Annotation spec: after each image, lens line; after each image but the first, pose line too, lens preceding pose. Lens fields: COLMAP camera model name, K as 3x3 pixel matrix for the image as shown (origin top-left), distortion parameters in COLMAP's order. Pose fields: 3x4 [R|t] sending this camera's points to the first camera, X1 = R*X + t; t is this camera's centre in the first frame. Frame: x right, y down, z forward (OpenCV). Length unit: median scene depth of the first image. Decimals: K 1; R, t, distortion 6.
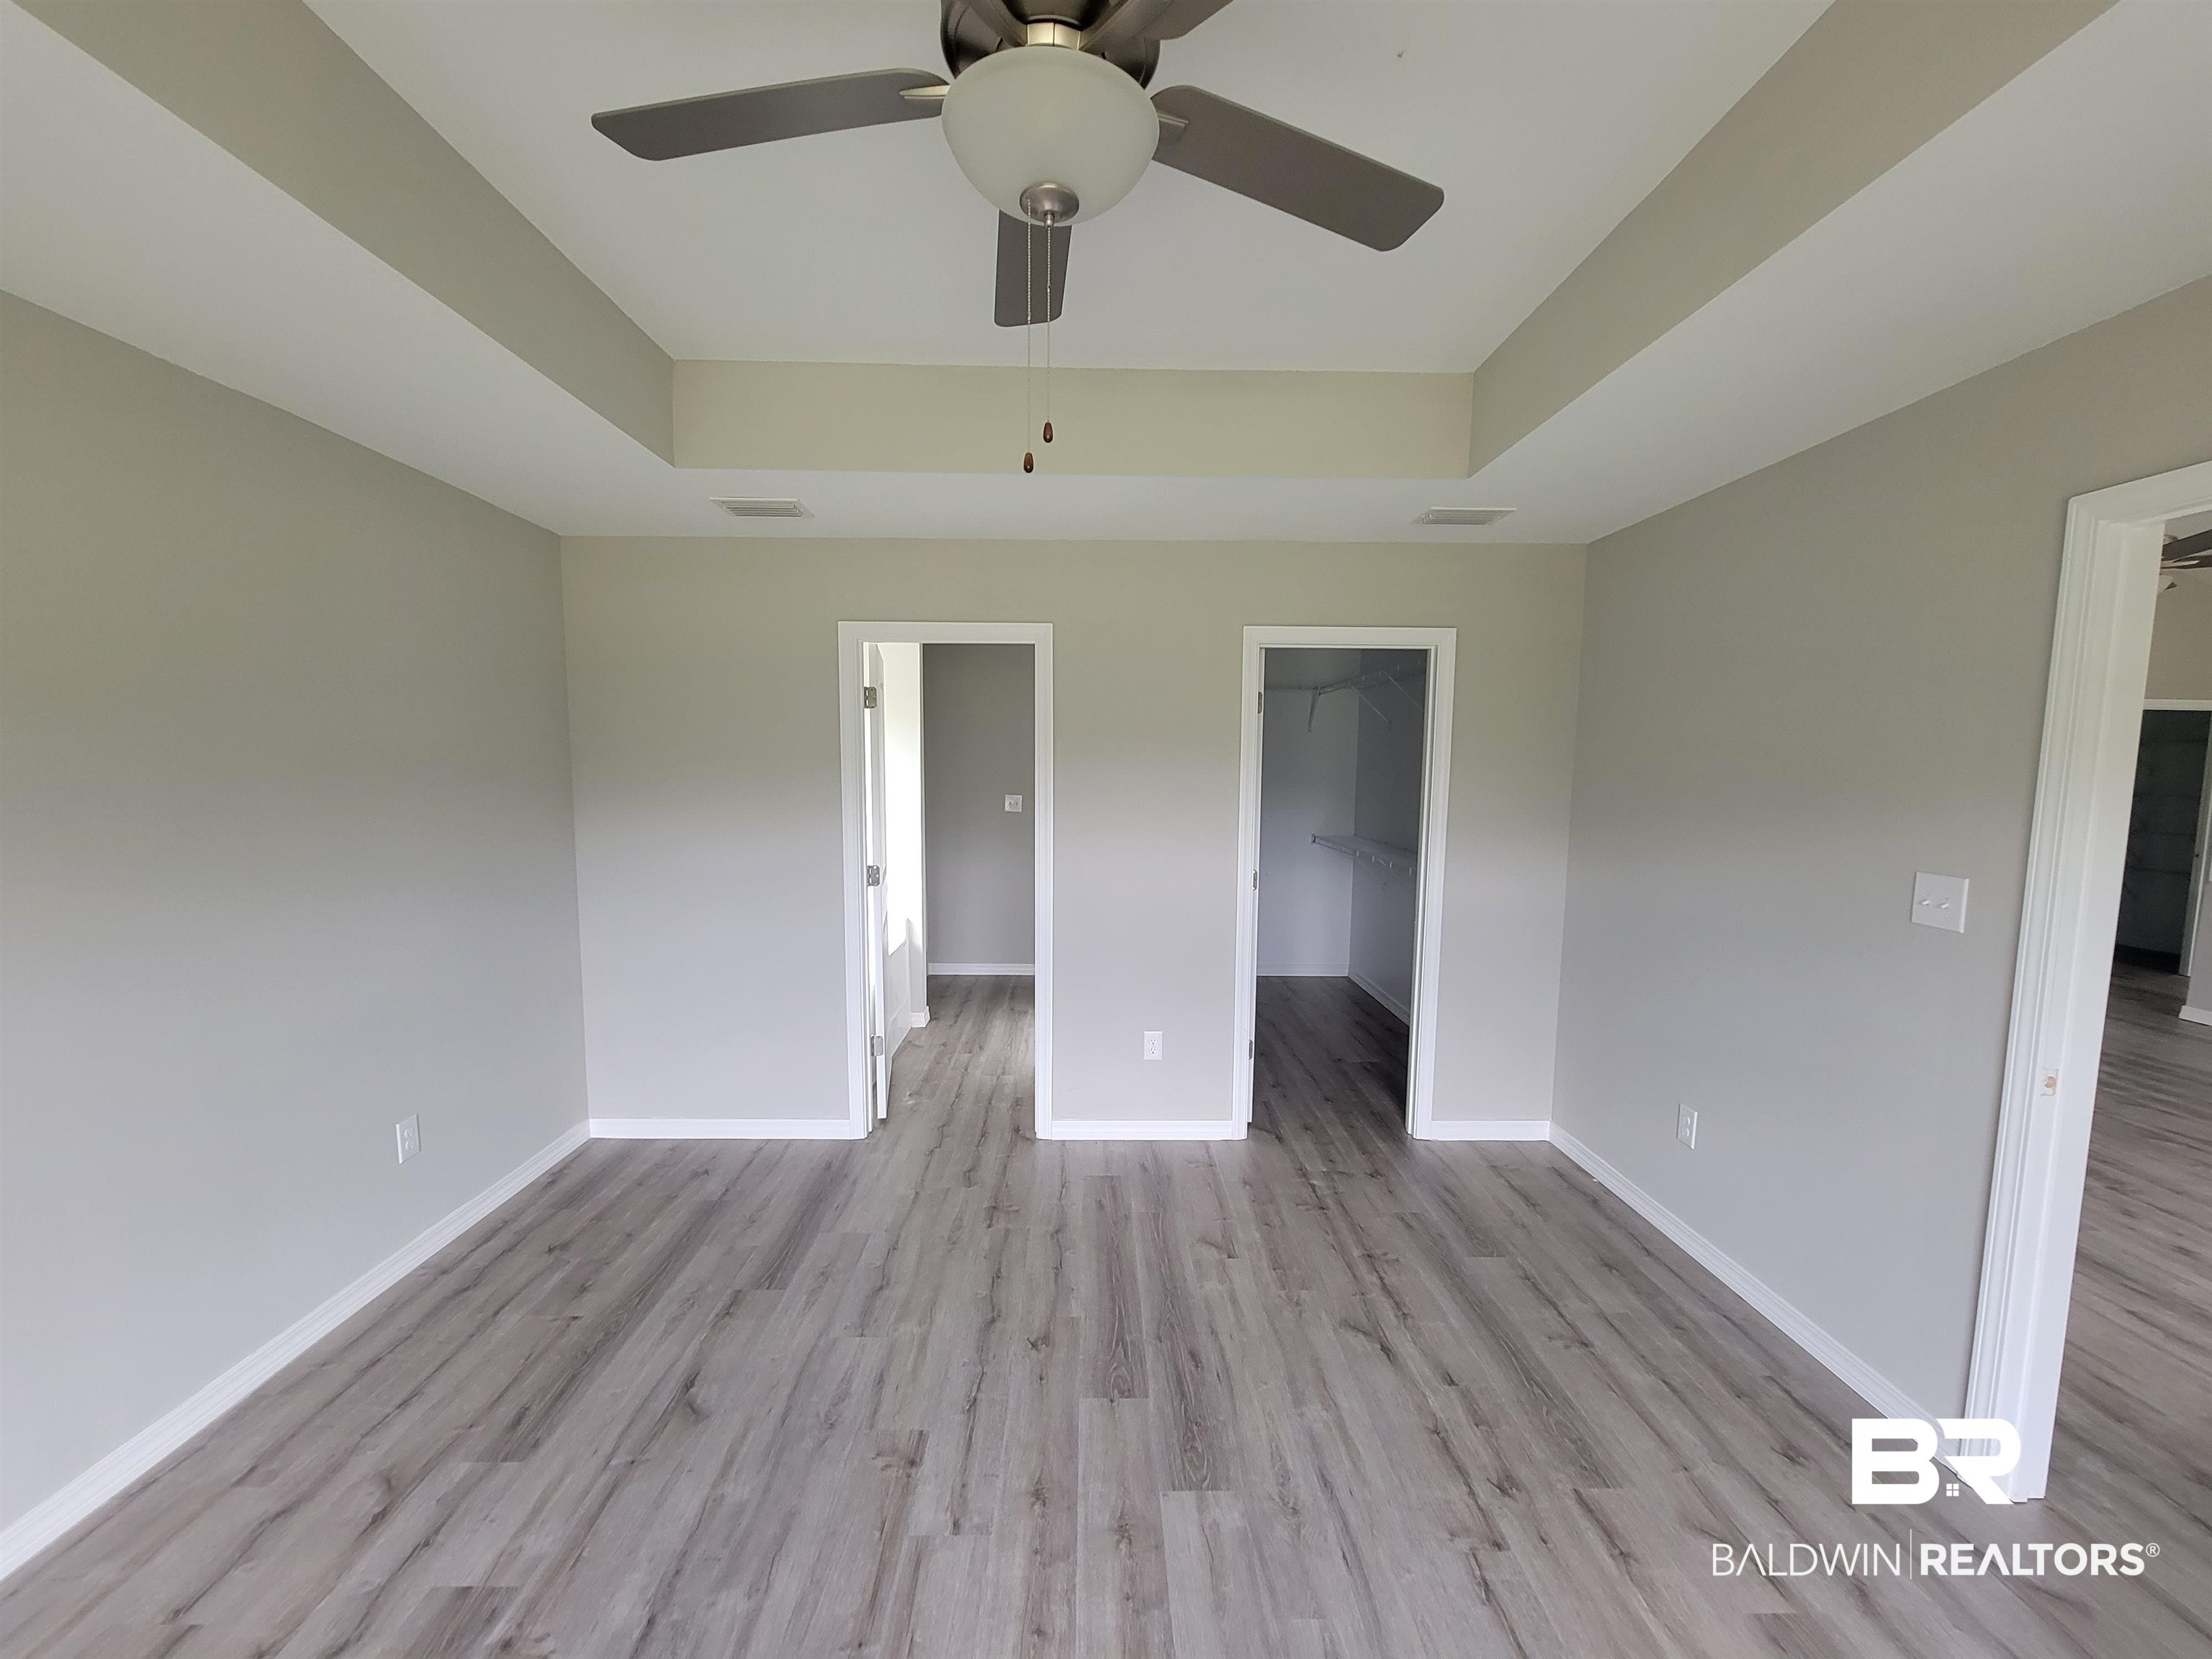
lens RADIAL K [[900.3, 0, 1093.8], [0, 900.3, 854.7], [0, 0, 1]] dist [-0.001713, 0.000165]
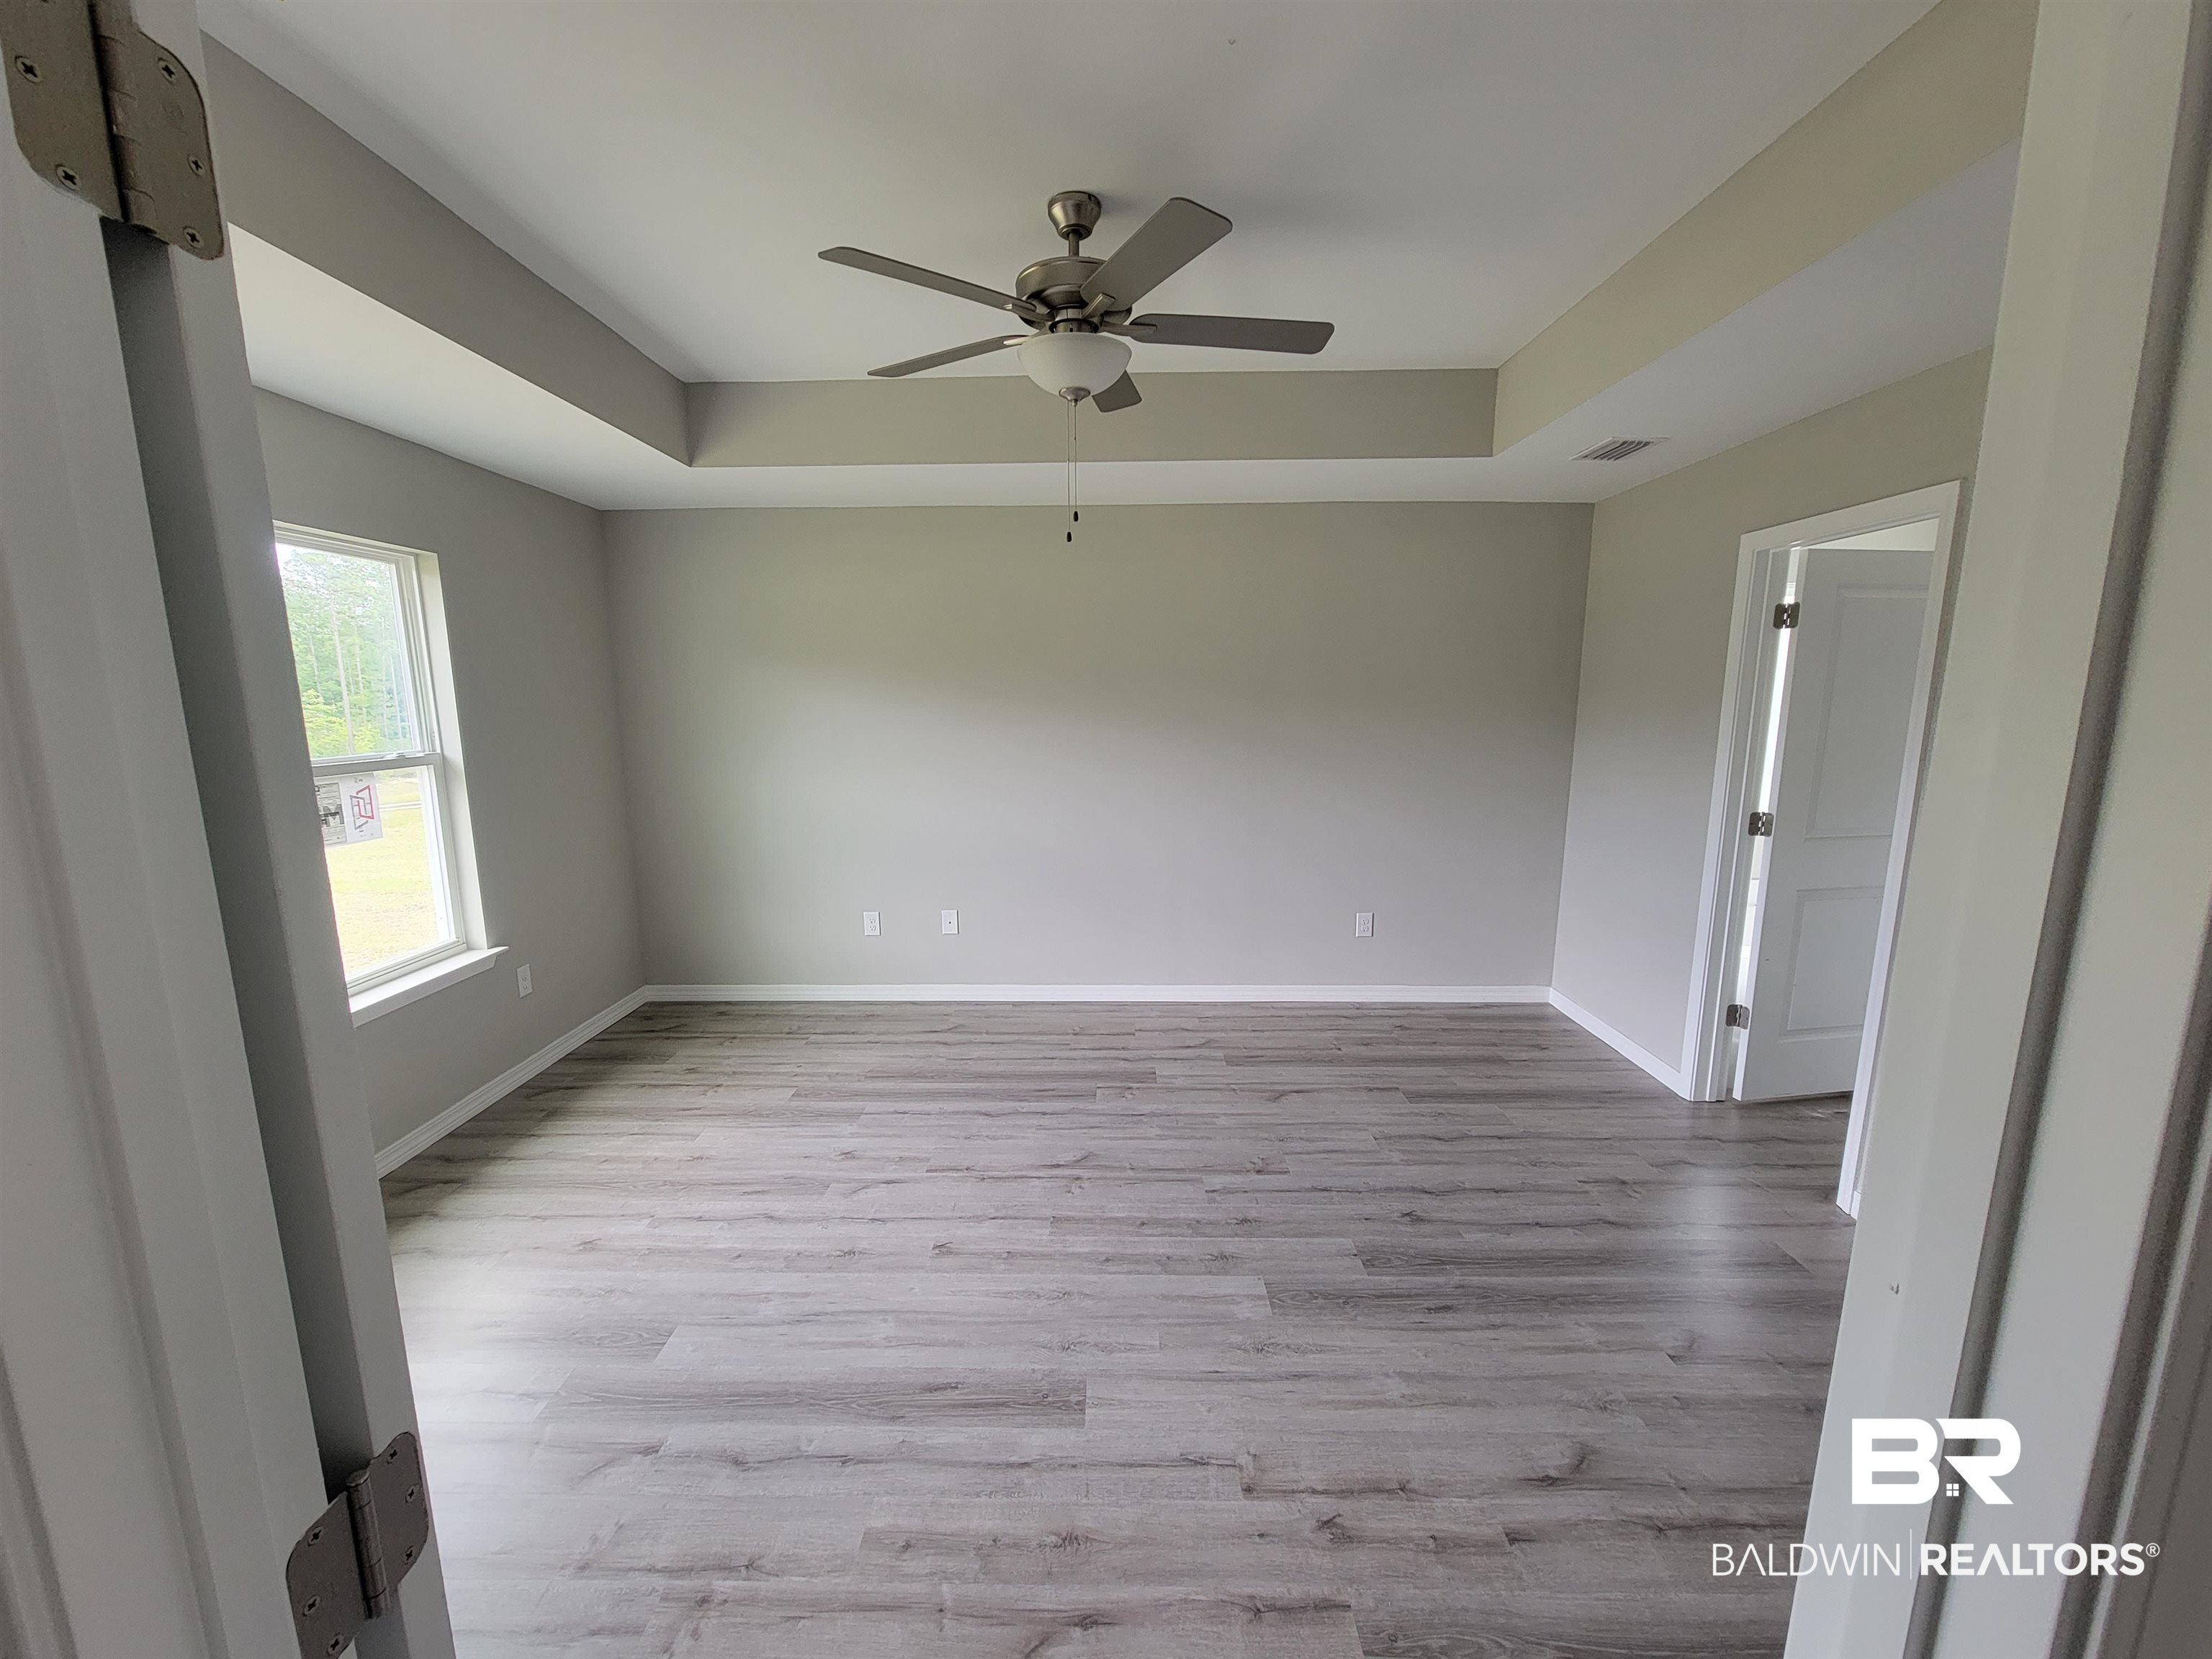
lens RADIAL K [[900.3, 0, 1093.8], [0, 900.3, 854.7], [0, 0, 1]] dist [-0.001713, 0.000165]
pose [[-0.027311, 0.168011, -0.985407, 1.074901], [-0.095492, 0.980828, 0.169877, -0.055031], [0.995055, 0.098738, -0.010743, 0.634300]]
